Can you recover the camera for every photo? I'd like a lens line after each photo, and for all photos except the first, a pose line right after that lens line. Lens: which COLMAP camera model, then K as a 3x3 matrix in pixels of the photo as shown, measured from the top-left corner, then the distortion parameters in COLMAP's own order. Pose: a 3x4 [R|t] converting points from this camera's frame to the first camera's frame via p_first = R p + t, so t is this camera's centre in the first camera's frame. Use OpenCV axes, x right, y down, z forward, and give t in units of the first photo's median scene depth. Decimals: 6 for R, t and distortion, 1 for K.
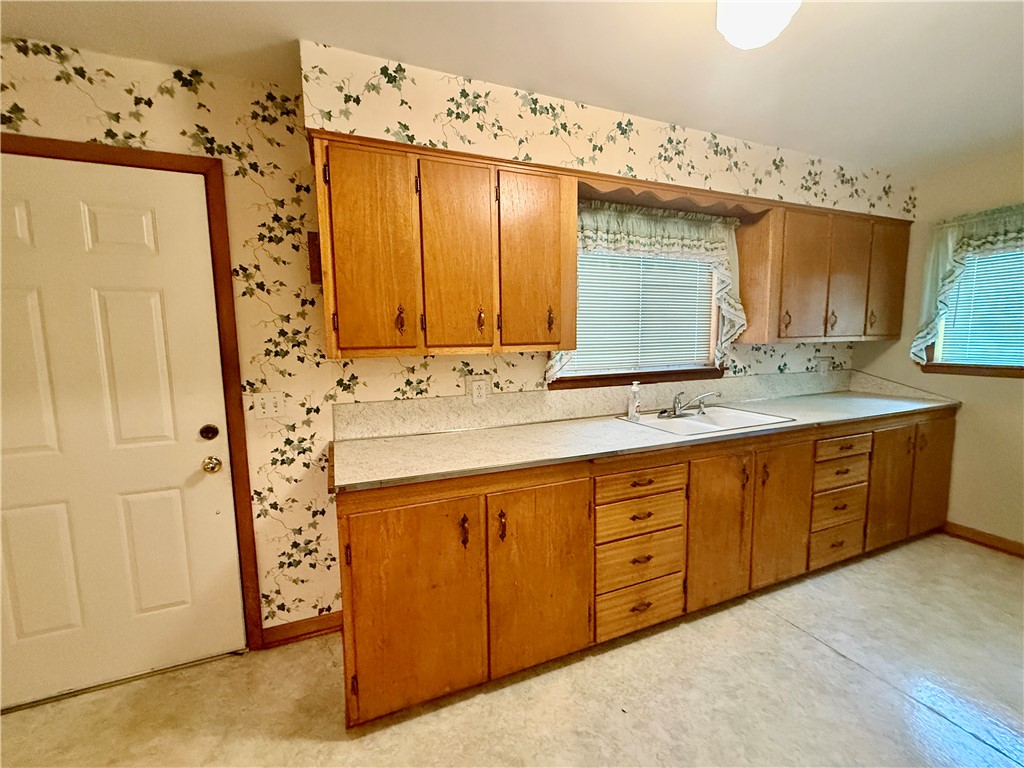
lens RADIAL K [[424.8, 0, 513.3], [0, 424.8, 383.5], [0, 0, 1]] dist [-0.001401, 0.000292]
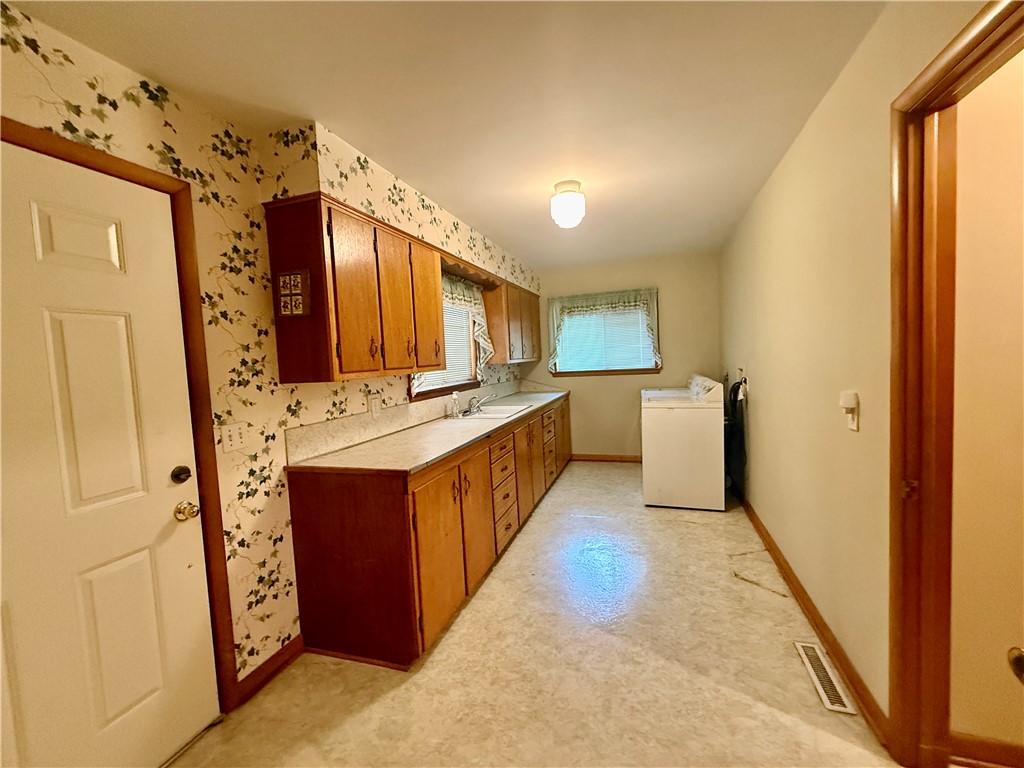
lens RADIAL K [[424.8, 0, 513.3], [0, 424.8, 383.5], [0, 0, 1]] dist [-0.001401, 0.000292]
pose [[0.649289, -0.064500, 0.757802, -0.883328], [0.122196, 0.992300, -0.020239, 0.027379], [-0.750661, 0.105741, 0.652170, -0.117472]]
